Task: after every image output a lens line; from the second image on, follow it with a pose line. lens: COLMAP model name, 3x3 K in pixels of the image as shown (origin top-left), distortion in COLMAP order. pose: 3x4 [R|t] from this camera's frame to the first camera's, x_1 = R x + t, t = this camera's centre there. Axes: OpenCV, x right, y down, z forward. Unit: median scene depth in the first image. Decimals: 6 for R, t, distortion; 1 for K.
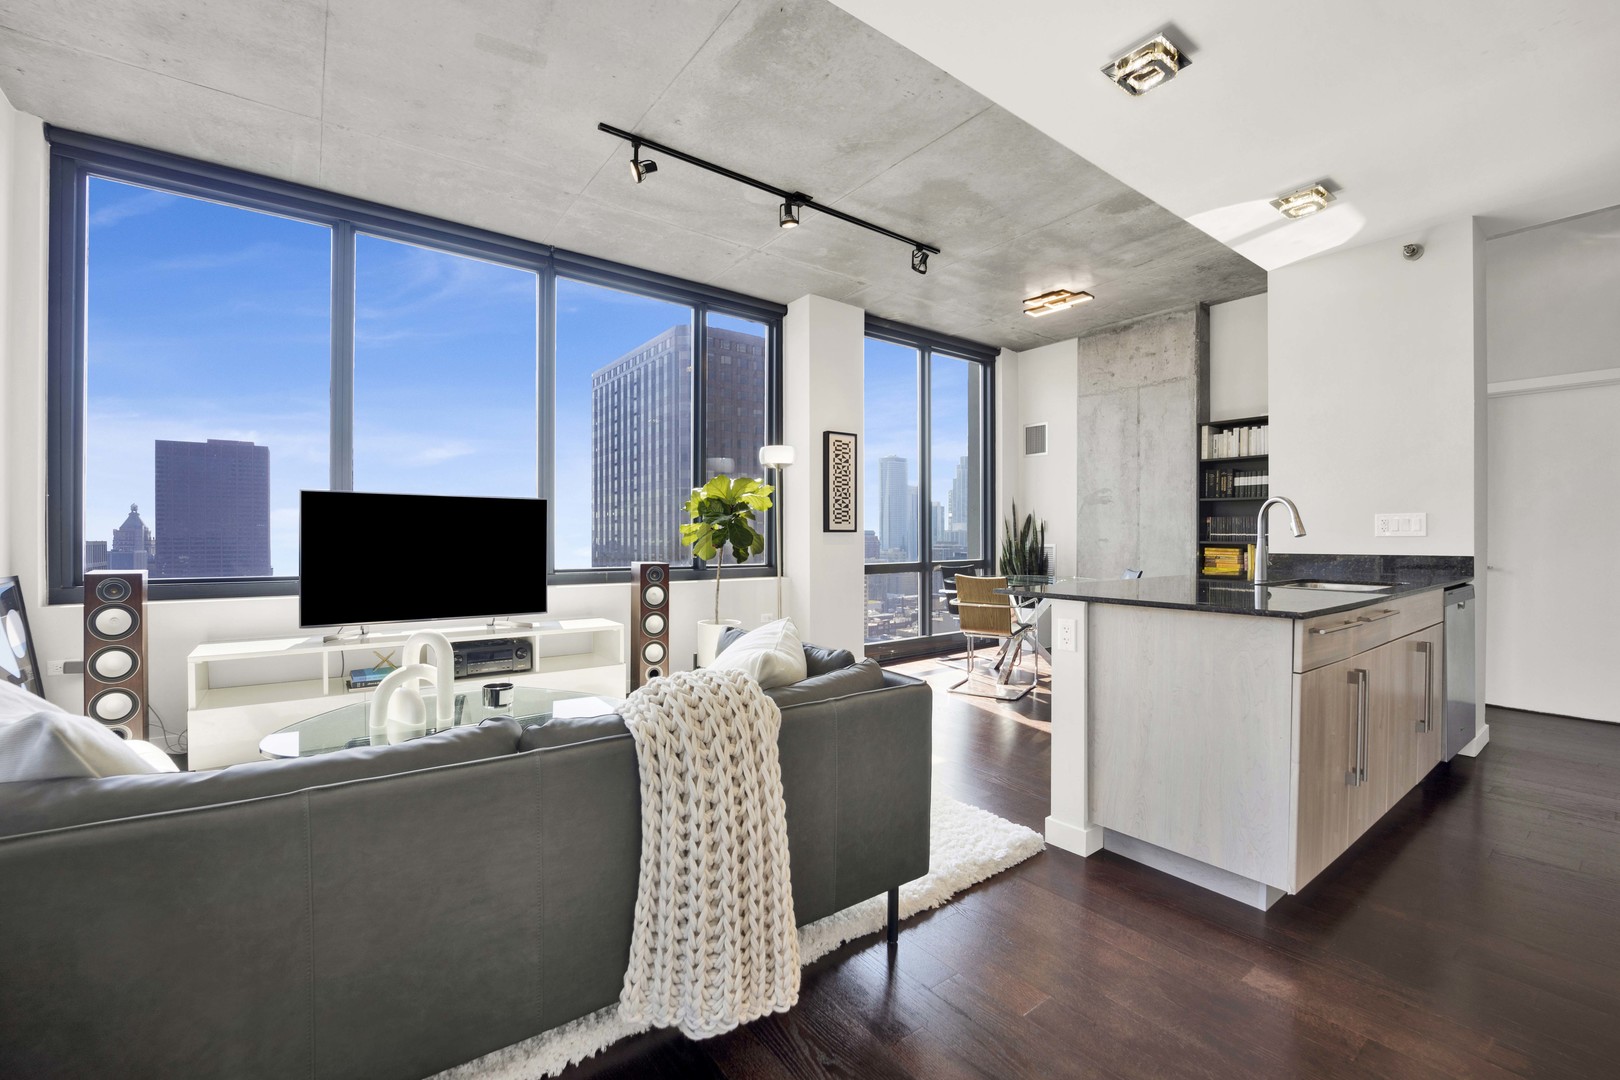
lens RADIAL K [[679.6, 0, 786.8], [0, 679.6, 542.3], [0, 0, 1]] dist [-0.031940, 0.000510]
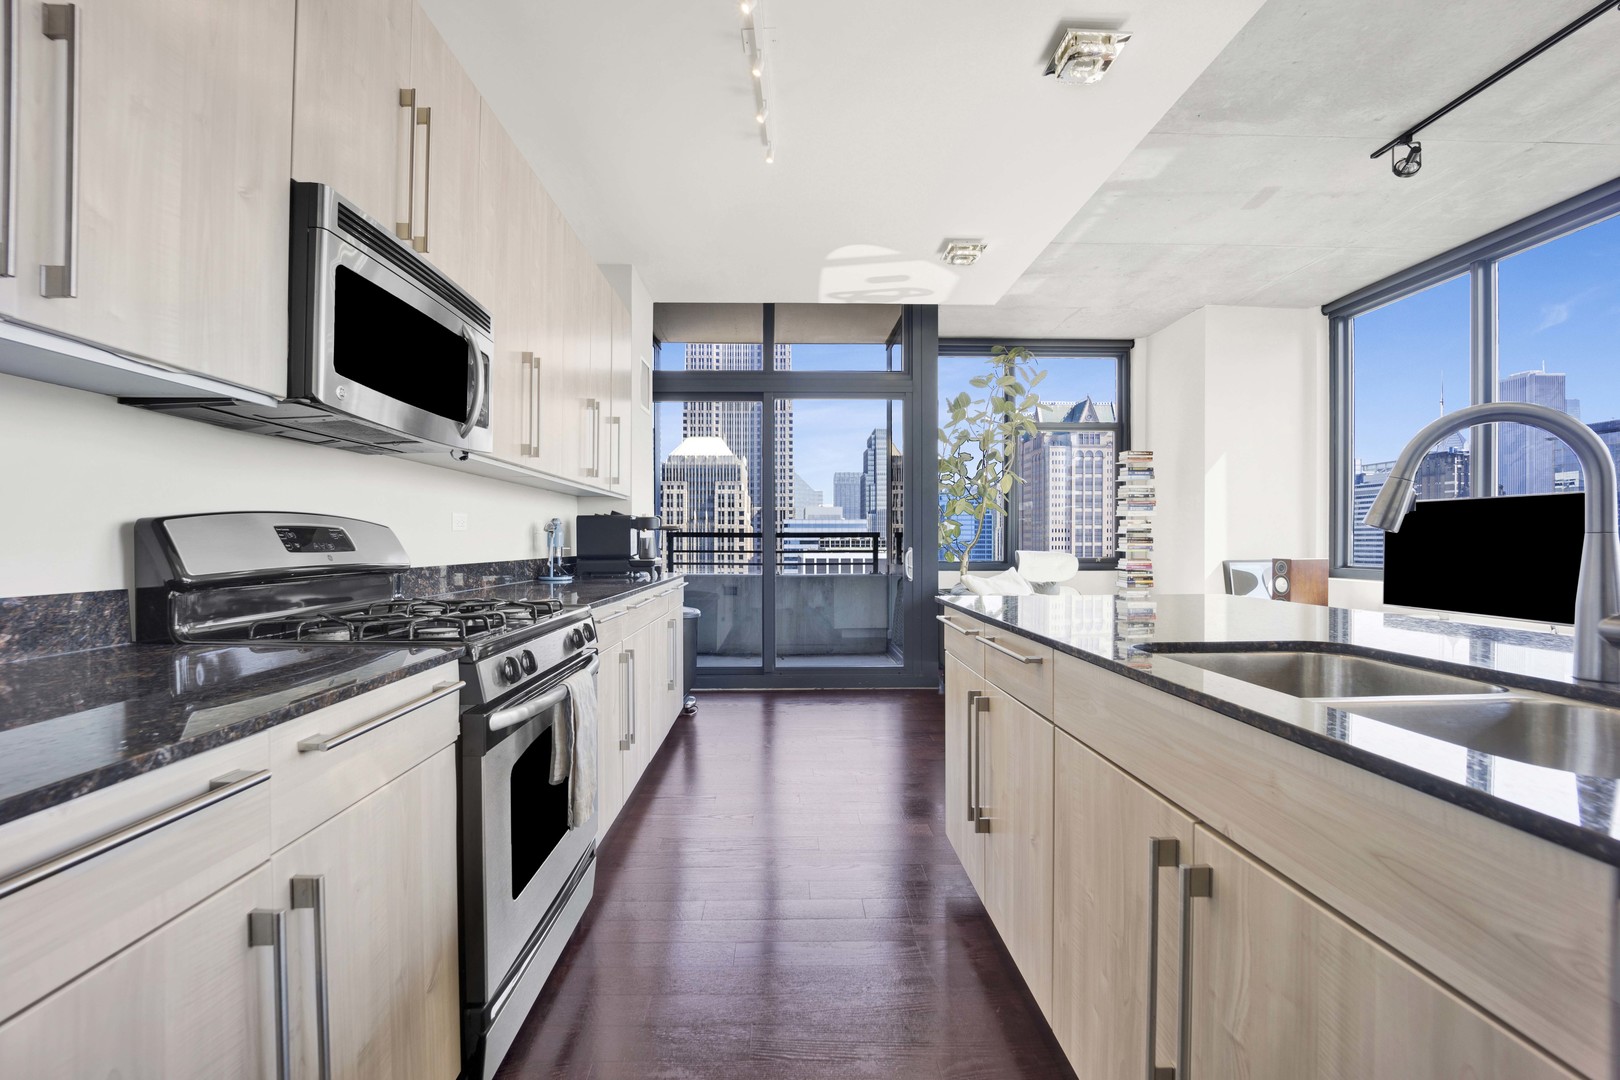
lens RADIAL K [[673.5, 0, 810.0], [0, 673.5, 540.0], [0, 0, 1]] dist [-0.016332, 0.000322]
pose [[-0.575536, -0.000862, -0.817776, 0.664714], [-0.006085, 0.999976, 0.003229, -0.001656], [0.817753, 0.006835, -0.575528, 0.517534]]
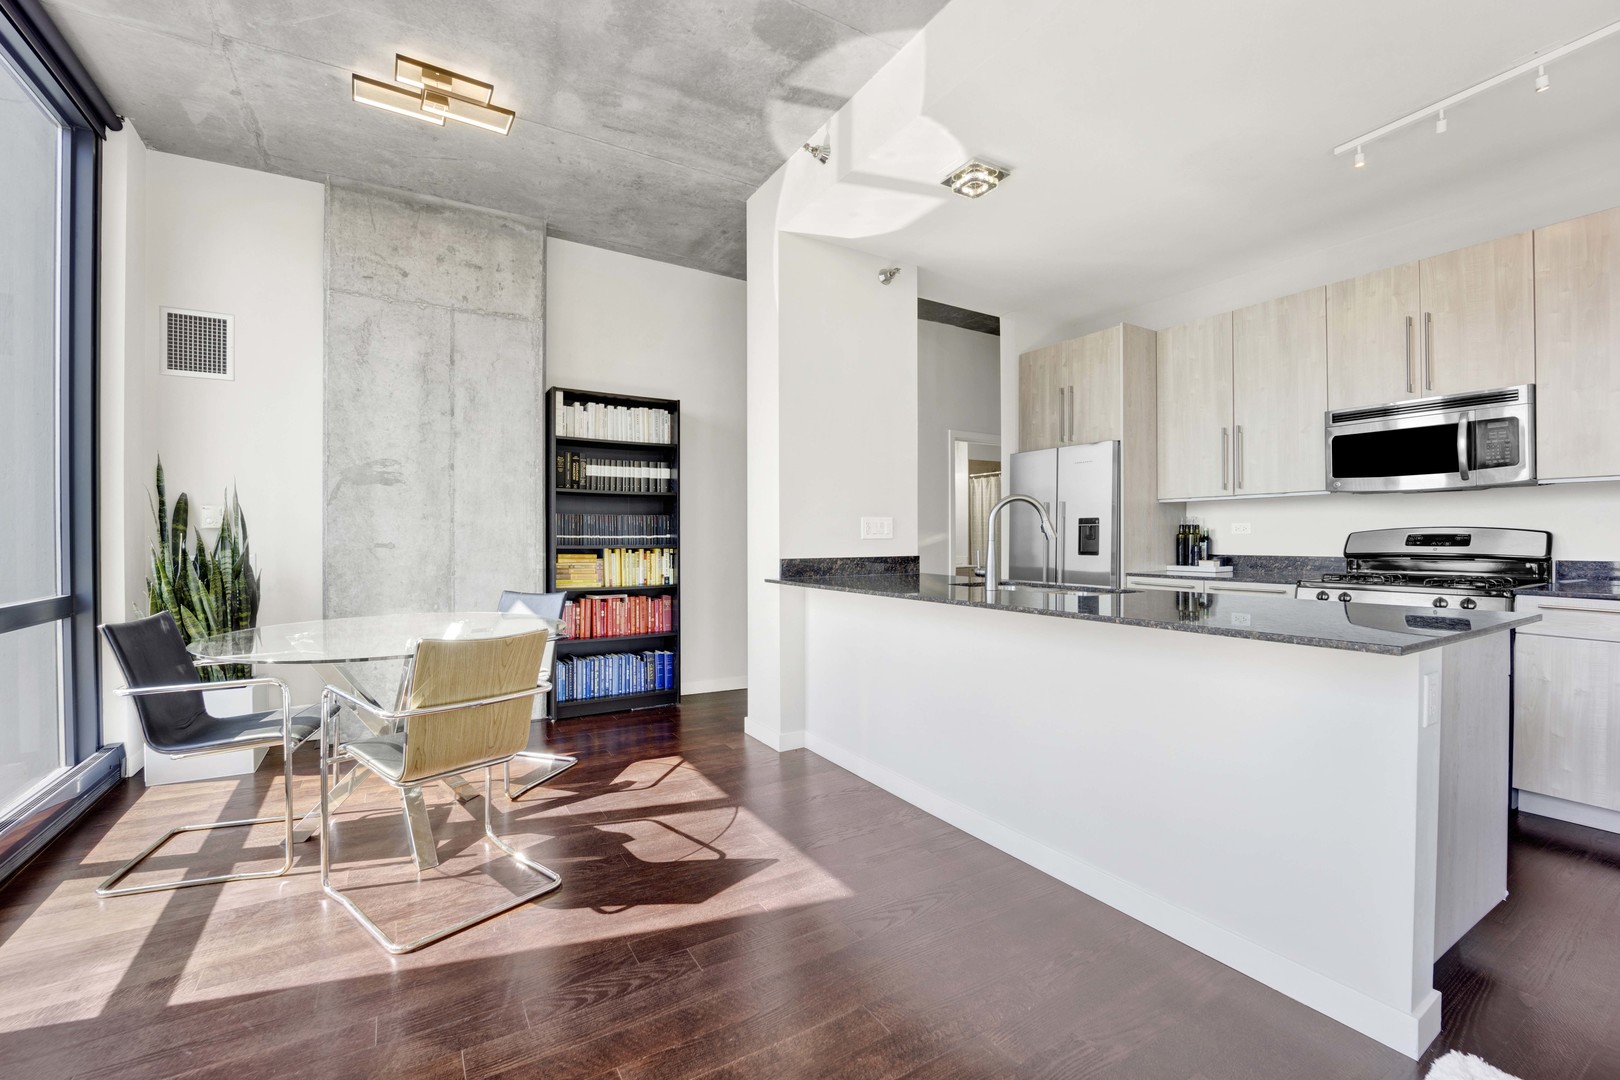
lens RADIAL K [[669.6, 0, 823.8], [0, 669.6, 541.5], [0, 0, 1]] dist [-0.008764, -0.006260]
pose [[0.076335, -0.004259, 0.997073, -0.101267], [0.009219, 0.999951, 0.003565, -0.006318], [-0.997040, 0.008920, 0.076370, 0.665134]]
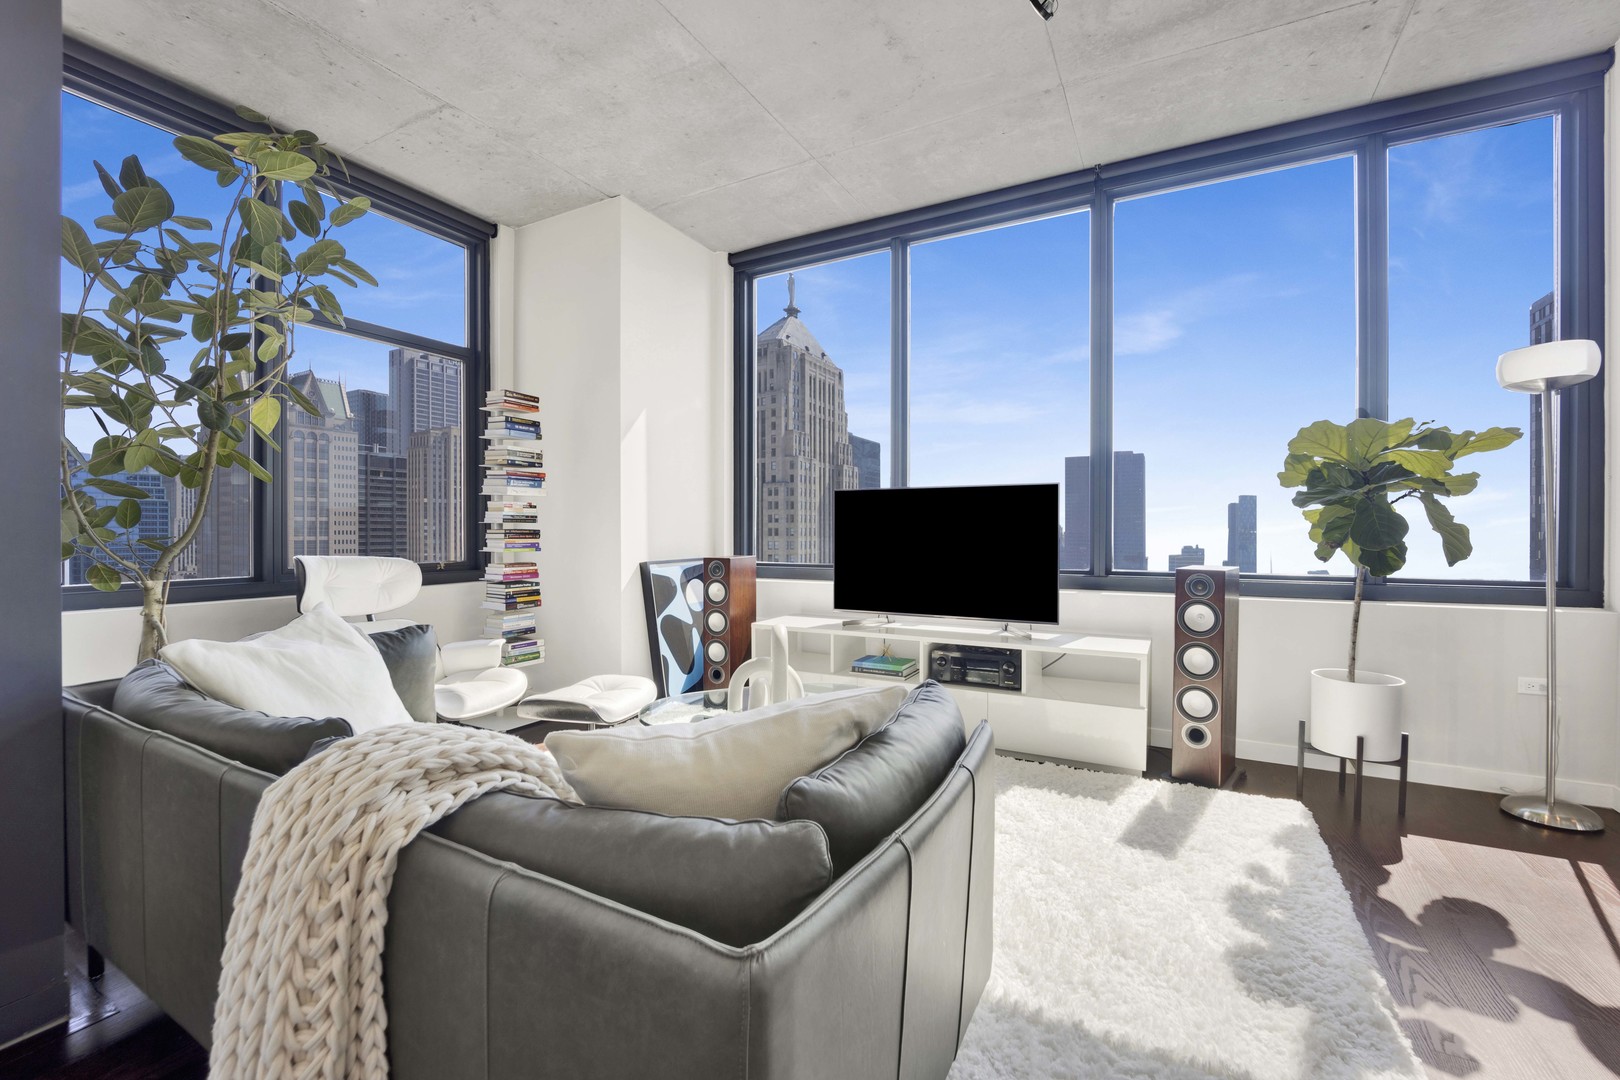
lens RADIAL K [[667.3, 0, 810.0], [0, 667.3, 540.0], [0, 0, 1]] dist [-0.015350, -0.000596]
pose [[0.418941, 0.007961, -0.907979, 0.184948], [-0.004157, 0.999968, 0.006850, -0.000584], [0.908004, 0.000905, 0.418960, 0.298292]]
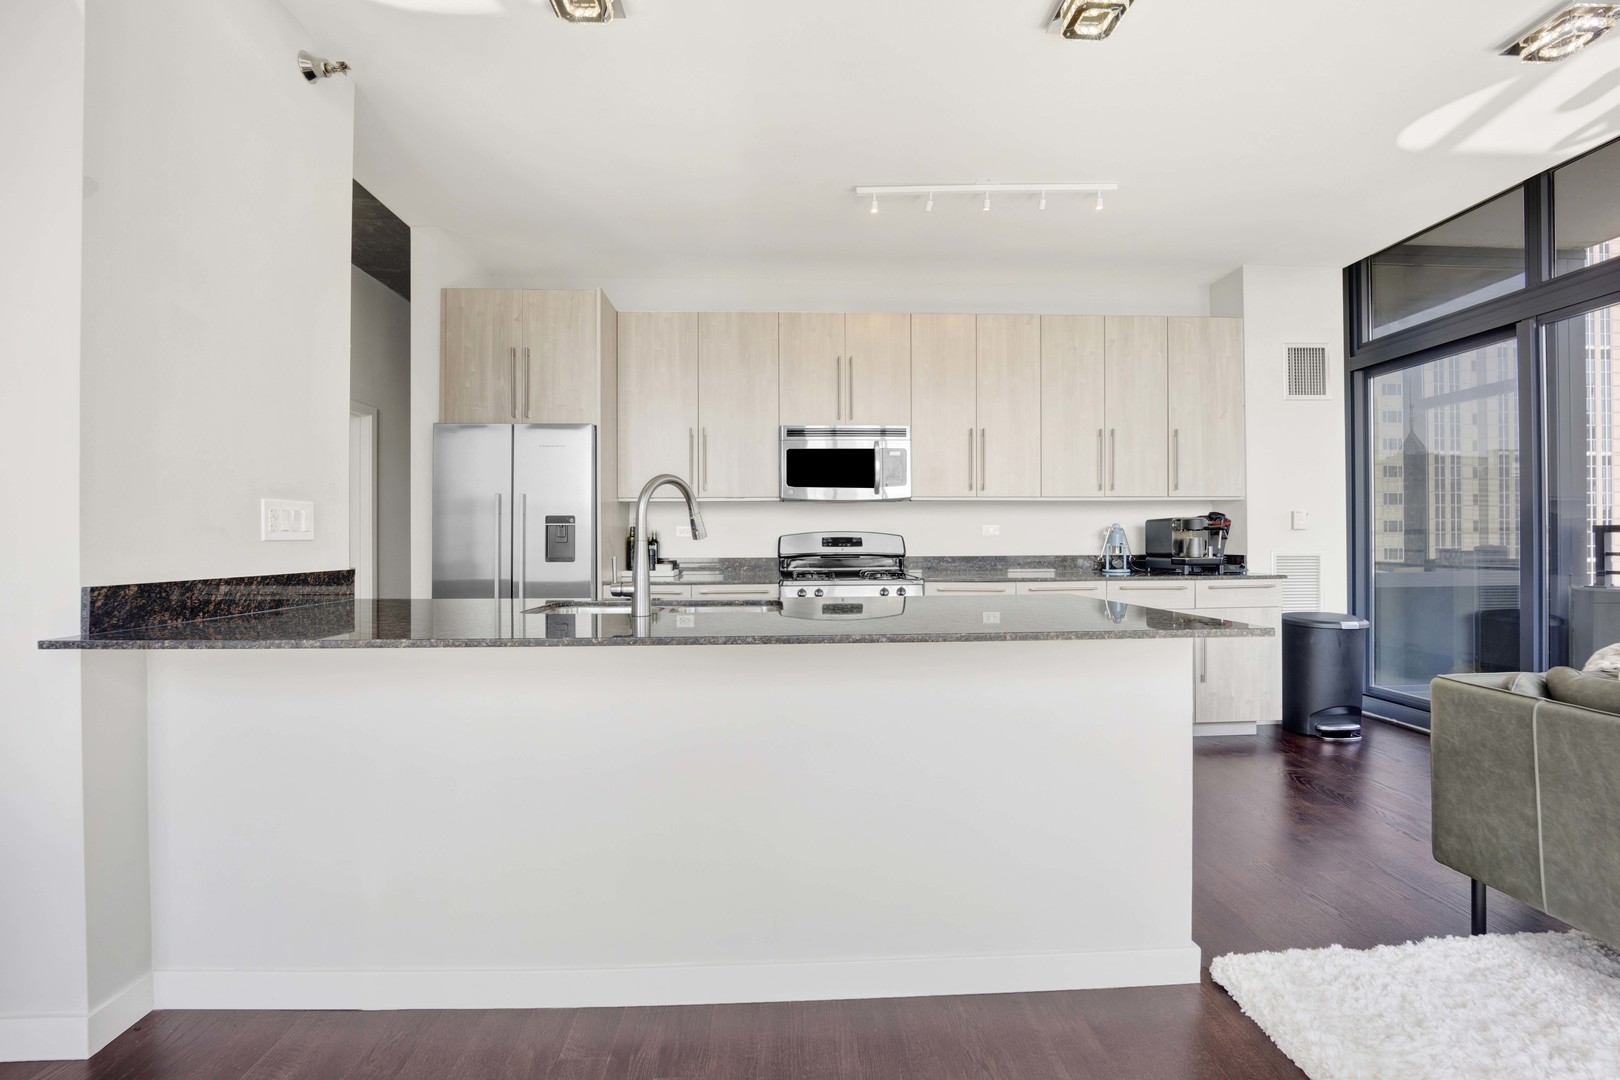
lens RADIAL K [[673.5, 0, 810.0], [0, 673.5, 540.0], [0, 0, 1]] dist [-0.016332, 0.000322]
pose [[-0.831530, 0.006705, 0.555440, 0.156903], [0.009495, 0.999953, 0.002143, -0.004309], [-0.555399, 0.007056, -0.831554, 0.813943]]
